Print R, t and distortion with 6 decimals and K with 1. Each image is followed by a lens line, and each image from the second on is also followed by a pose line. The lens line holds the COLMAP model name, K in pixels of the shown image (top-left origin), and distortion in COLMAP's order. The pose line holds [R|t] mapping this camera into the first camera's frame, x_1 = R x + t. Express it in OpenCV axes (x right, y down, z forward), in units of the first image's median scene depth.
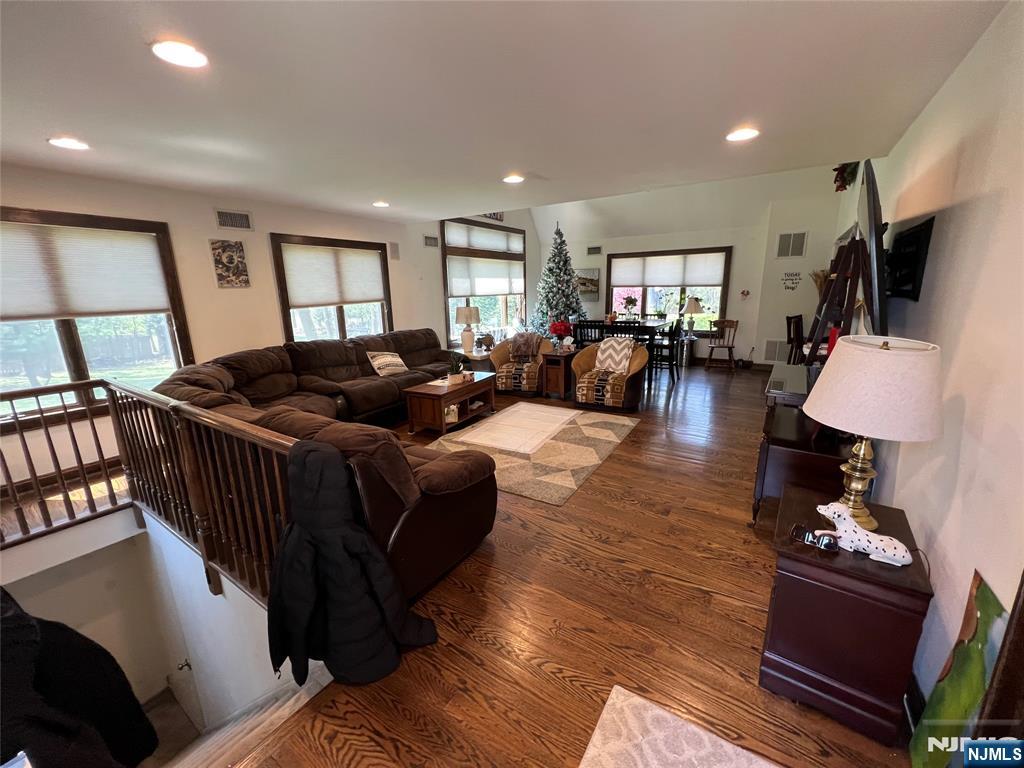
lens RADIAL K [[407.5, 0, 513.3], [0, 407.5, 383.8], [0, 0, 1]] dist [0.000803, 0.000302]
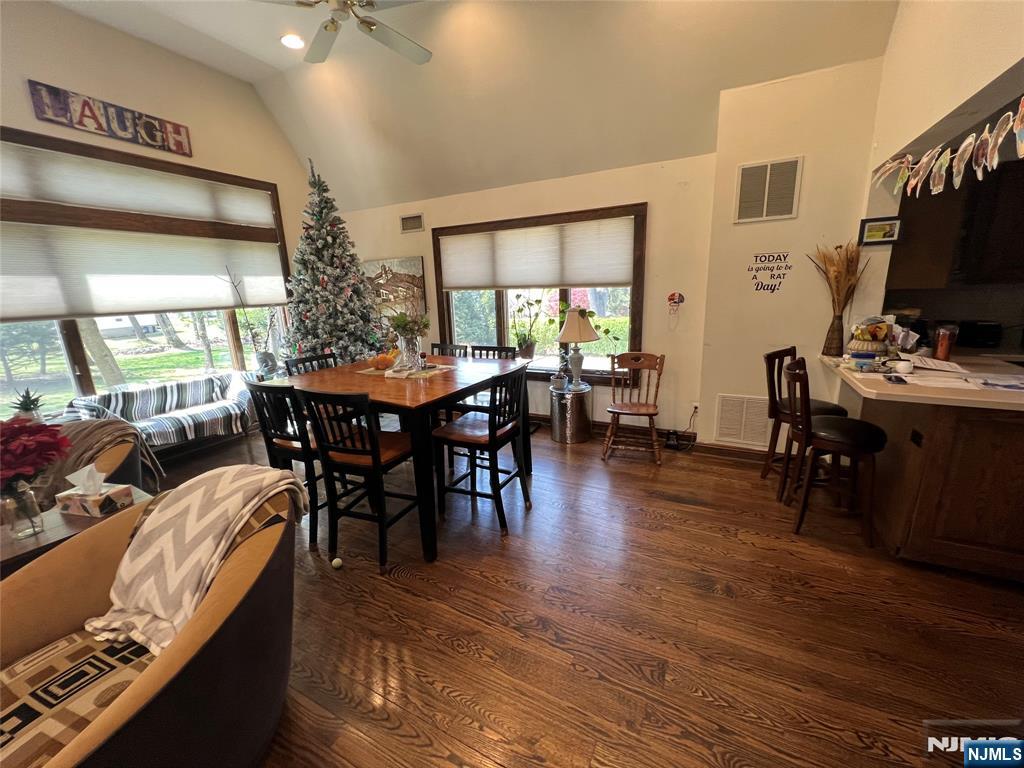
lens RADIAL K [[407.5, 0, 510.5], [0, 407.5, 383.4], [0, 0, 1]] dist [0.000803, 0.000302]
pose [[0.994612, -0.035895, 0.097258, 0.302324], [0.036163, 0.999345, -0.000995, -0.120794], [-0.097159, 0.004507, 0.995259, 0.501289]]
